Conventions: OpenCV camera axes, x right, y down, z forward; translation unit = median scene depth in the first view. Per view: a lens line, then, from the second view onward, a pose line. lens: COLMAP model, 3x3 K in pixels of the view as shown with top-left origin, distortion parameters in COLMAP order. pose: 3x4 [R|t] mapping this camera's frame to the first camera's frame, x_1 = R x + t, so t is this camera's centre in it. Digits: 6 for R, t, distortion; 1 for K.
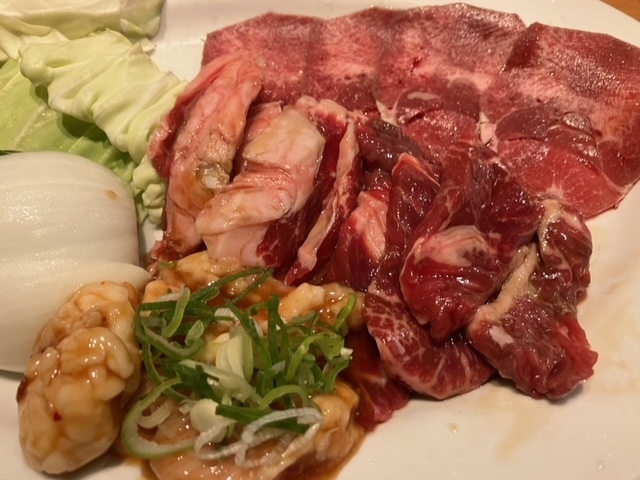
lens RADIAL K [[490.5, 0, 323.8], [0, 490.5, 228.1], [0, 0, 1]] dist [0.007629, -0.037846]
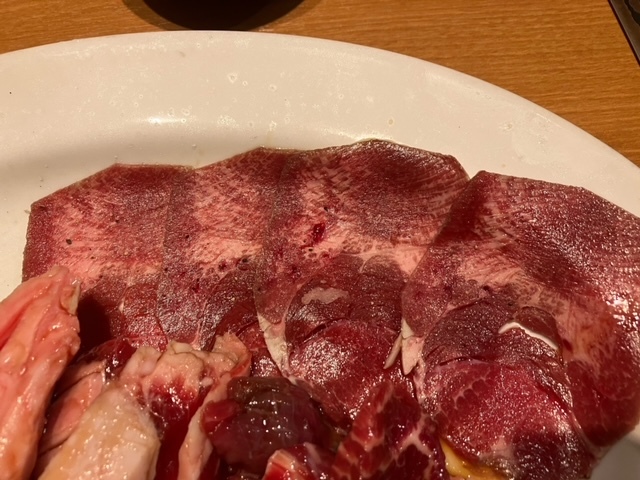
lens RADIAL K [[490.5, 0, 324.7], [0, 490.5, 235.1], [0, 0, 1]] dist [0.007629, -0.037846]
pose [[0.997582, -0.067921, -0.014735, 0.270378], [0.069271, 0.988908, 0.131384, -0.555064], [0.005648, -0.132087, 0.991222, 0.365473]]
